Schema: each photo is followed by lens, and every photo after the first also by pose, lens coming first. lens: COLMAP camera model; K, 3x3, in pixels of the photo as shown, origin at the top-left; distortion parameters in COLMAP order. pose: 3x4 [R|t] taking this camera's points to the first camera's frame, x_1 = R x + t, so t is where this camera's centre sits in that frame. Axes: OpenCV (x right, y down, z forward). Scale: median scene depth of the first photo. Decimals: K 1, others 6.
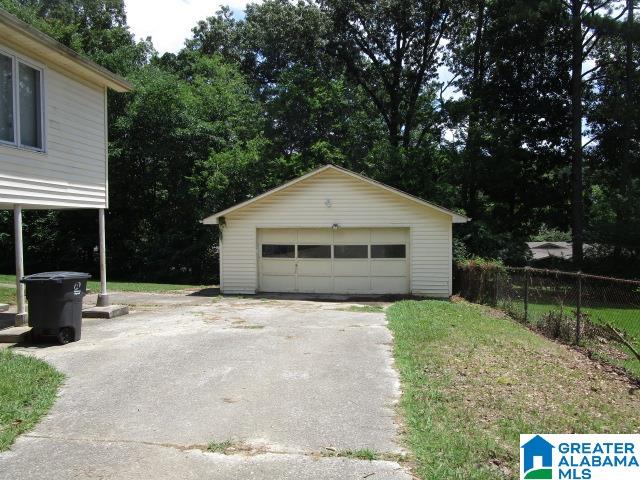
lens RADIAL K [[451.6, 0, 320.5], [0, 451.6, 240.4], [0, 0, 1]] dist [-0.020736, 0.008477]
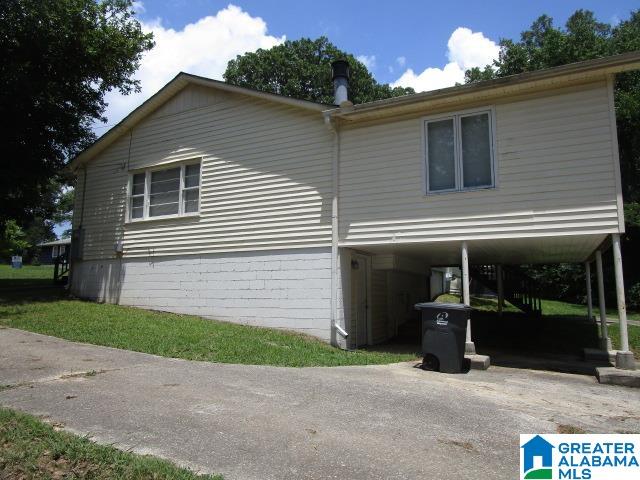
lens RADIAL K [[451.6, 0, 321.1], [0, 451.6, 240.5], [0, 0, 1]] dist [-0.020736, 0.008477]
pose [[-0.336397, -0.098516, -0.936553, 0.464246], [-0.032970, 0.995135, -0.092836, 0.031759], [0.941143, -0.000351, -0.338009, 0.979802]]
